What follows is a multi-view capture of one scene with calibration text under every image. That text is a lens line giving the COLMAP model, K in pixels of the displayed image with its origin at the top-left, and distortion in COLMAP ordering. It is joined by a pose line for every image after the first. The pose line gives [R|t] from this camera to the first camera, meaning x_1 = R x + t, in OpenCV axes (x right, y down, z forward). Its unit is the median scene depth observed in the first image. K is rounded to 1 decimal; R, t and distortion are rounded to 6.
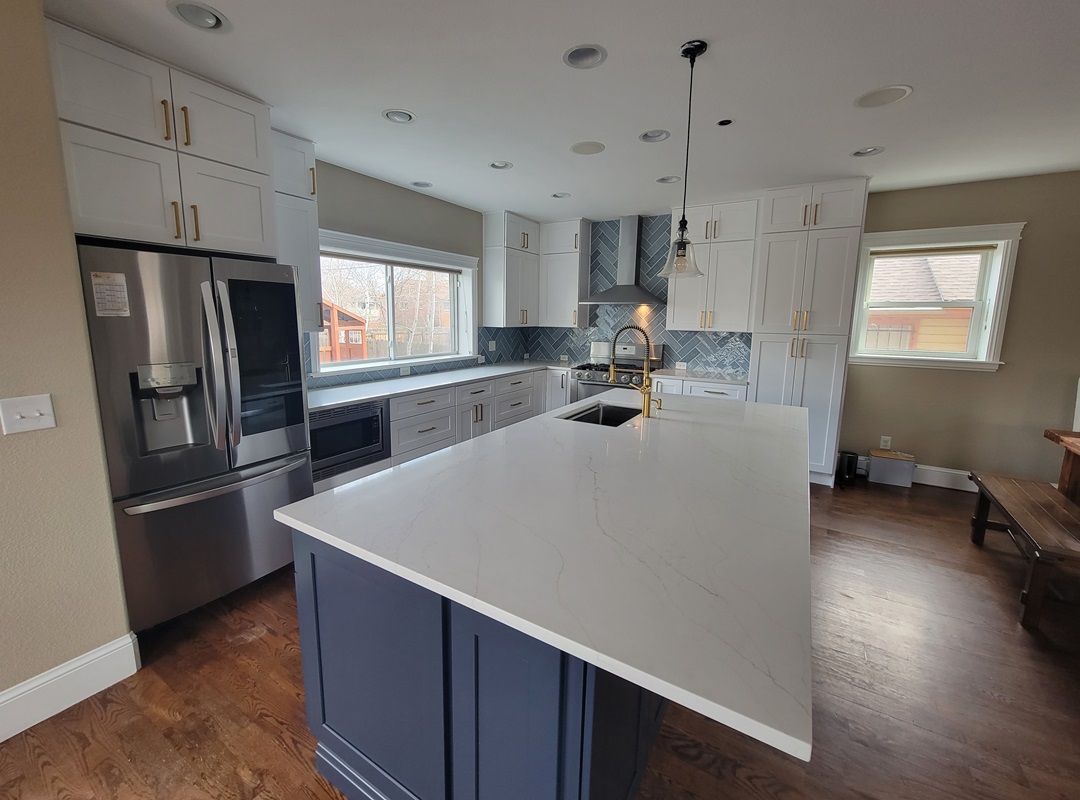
lens RADIAL K [[441.8, 0, 535.5], [0, 441.8, 384.6], [0, 0, 1]] dist [0.000228, -0.002437]
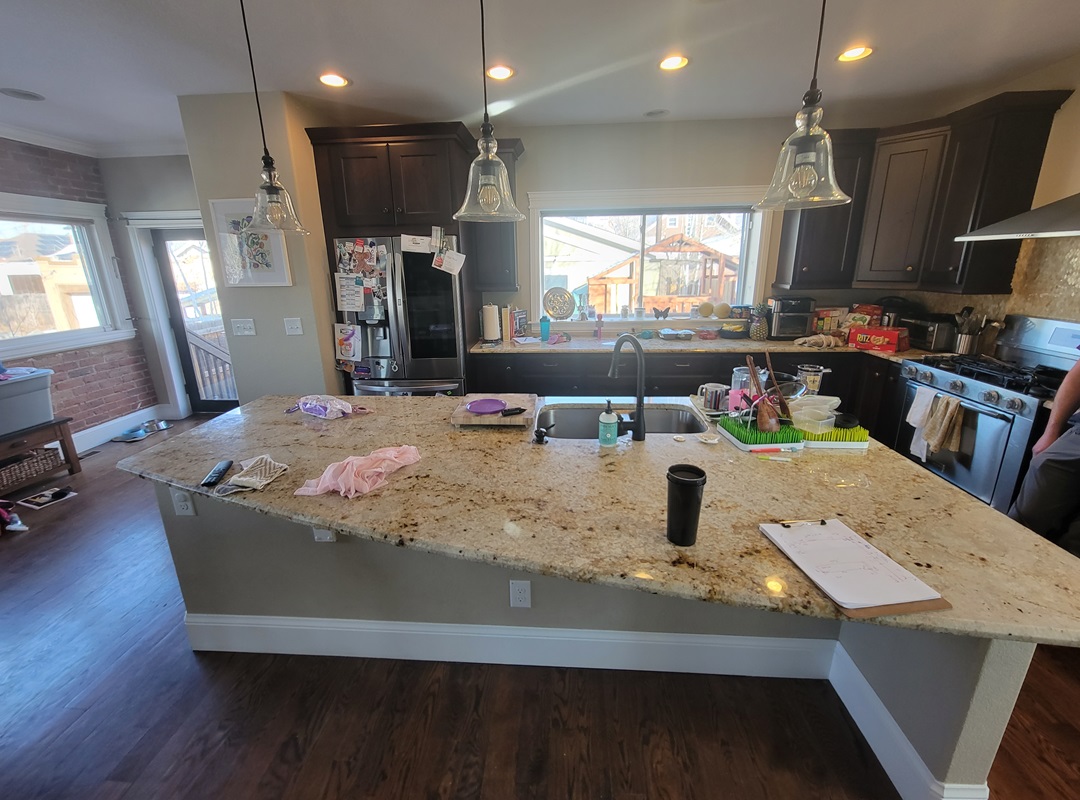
lens RADIAL K [[441.8, 0, 530.4], [0, 441.8, 387.4], [0, 0, 1]] dist [0.000228, -0.002437]
pose [[0.451929, 0.224255, -0.863406, 0.473424], [-0.111180, 0.974498, 0.194916, -0.074943], [0.885099, 0.007905, 0.465336, 0.383365]]
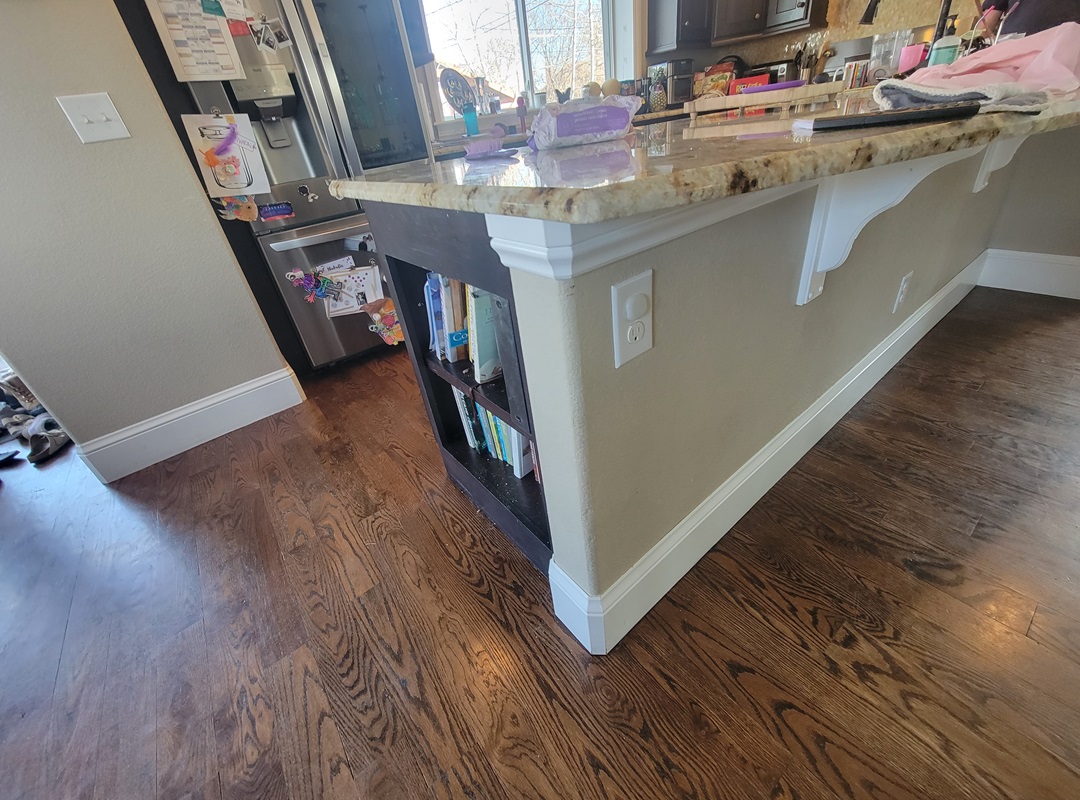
lens RADIAL K [[441.8, 0, 536.1], [0, 441.8, 388.4], [0, 0, 1]] dist [0.000228, -0.002437]
pose [[0.926723, 0.068718, -0.369409, 0.010538], [0.085274, 0.919019, 0.384880, 0.111010], [0.365942, -0.388178, 0.845816, 0.133508]]
